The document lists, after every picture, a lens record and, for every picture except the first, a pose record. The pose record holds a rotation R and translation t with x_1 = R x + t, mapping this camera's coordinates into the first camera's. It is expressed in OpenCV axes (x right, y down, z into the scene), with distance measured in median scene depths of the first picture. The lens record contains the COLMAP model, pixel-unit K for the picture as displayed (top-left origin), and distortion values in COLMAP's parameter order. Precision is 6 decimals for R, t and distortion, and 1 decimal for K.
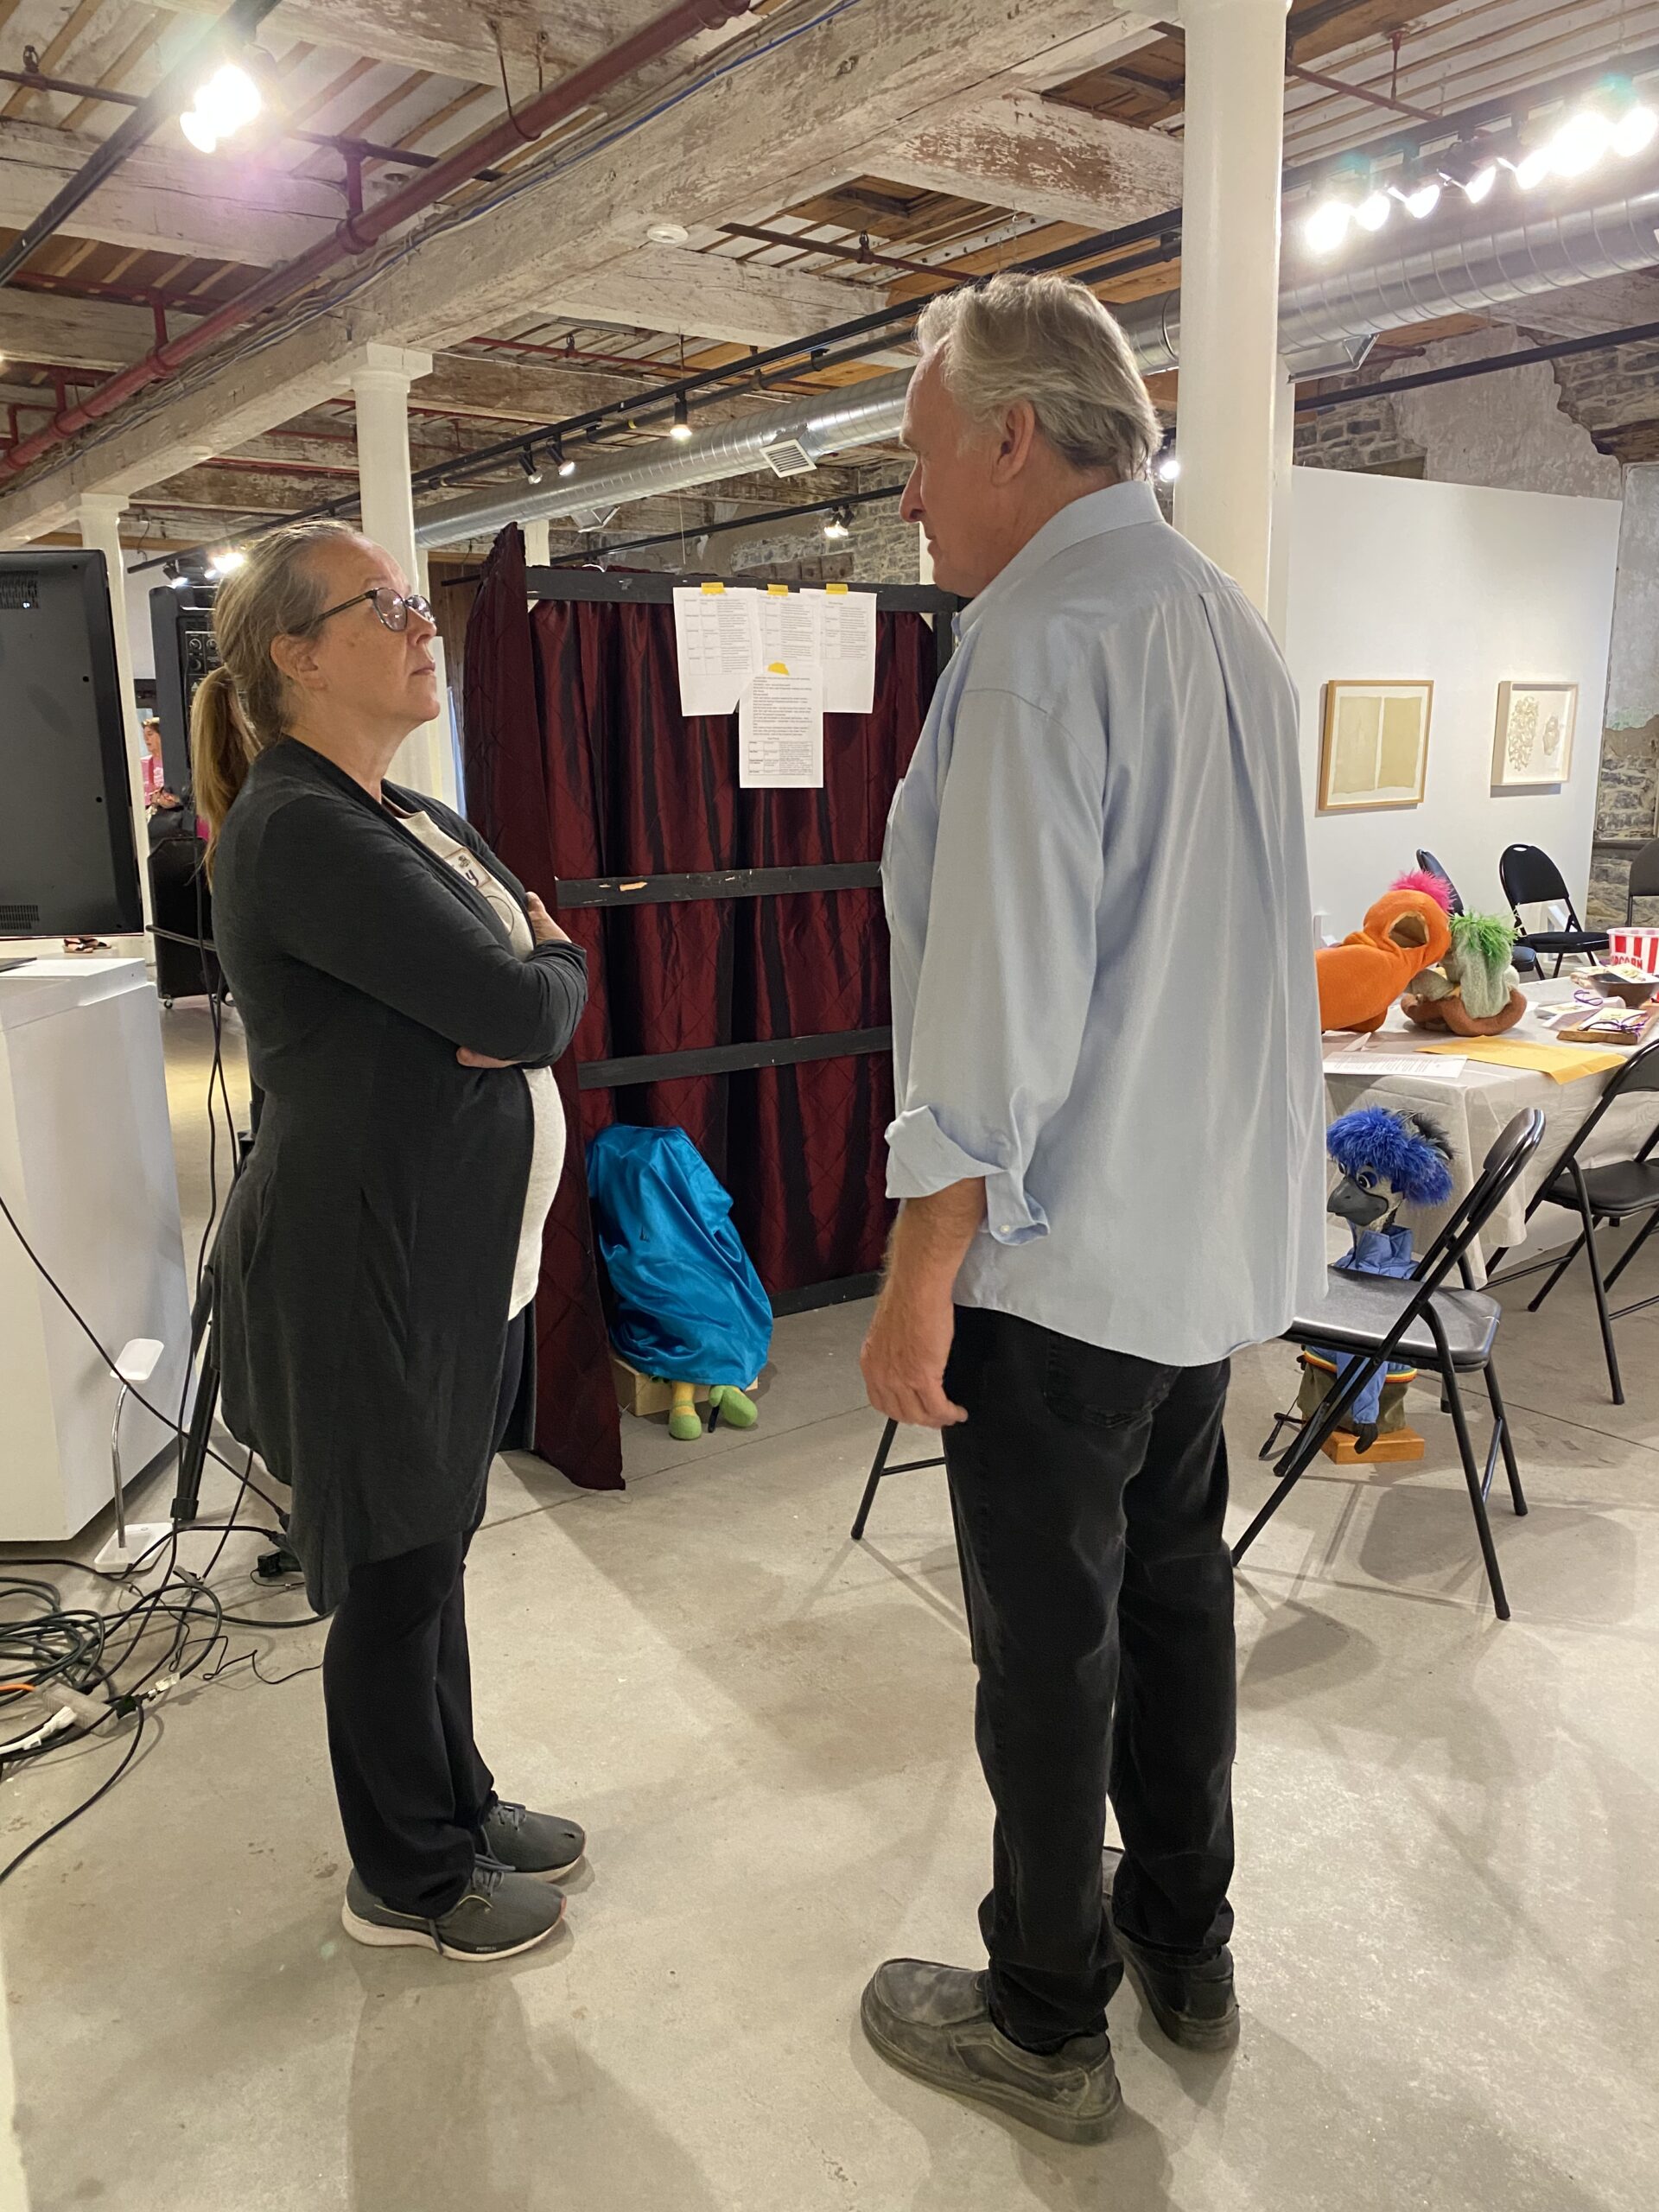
lens RADIAL K [[1703.0, 0, 829.5], [0, 1703.0, 1106.0], [0, 0, 1]] dist [0.010836, 0.002260]
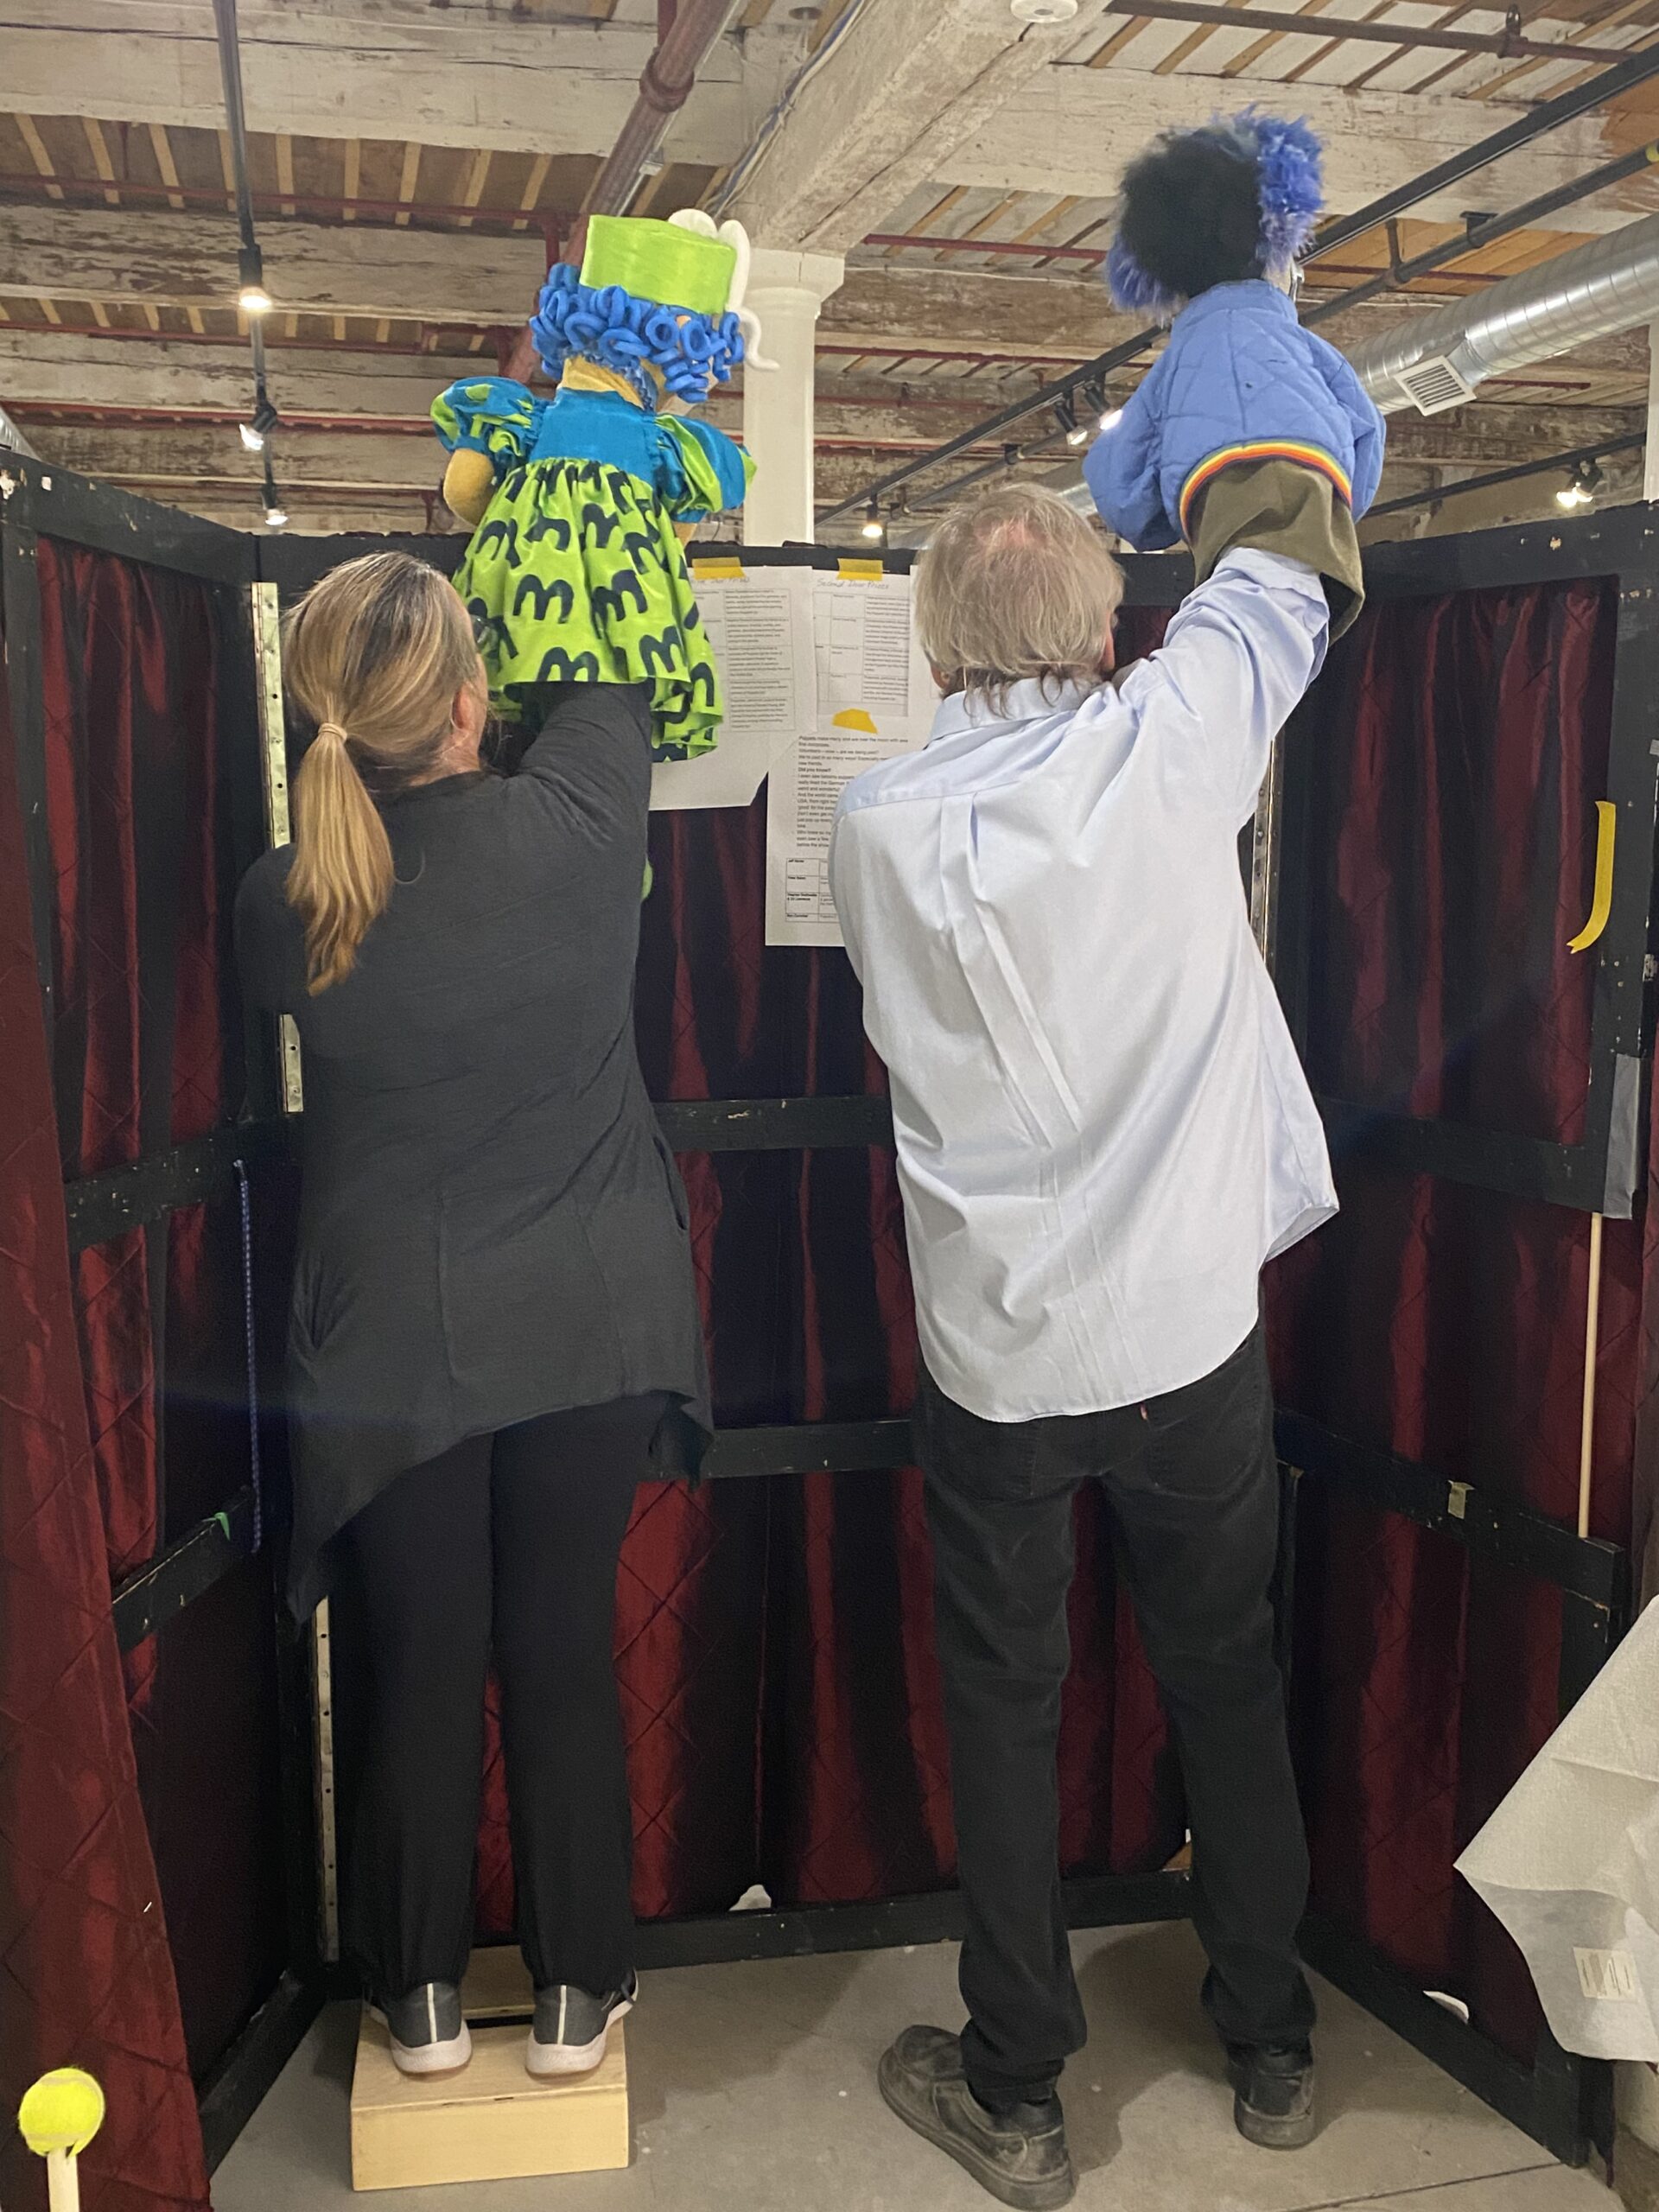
lens RADIAL K [[2096.4, 0, 833.6], [0, 2096.4, 1157.0], [0, 0, 1]] dist [0.003454, 0.006057]
pose [[0.924006, 0.078540, -0.374224, 0.094523], [-0.090996, 0.995727, -0.015704, -0.051216], [0.371392, 0.048563, 0.927205, 0.185811]]
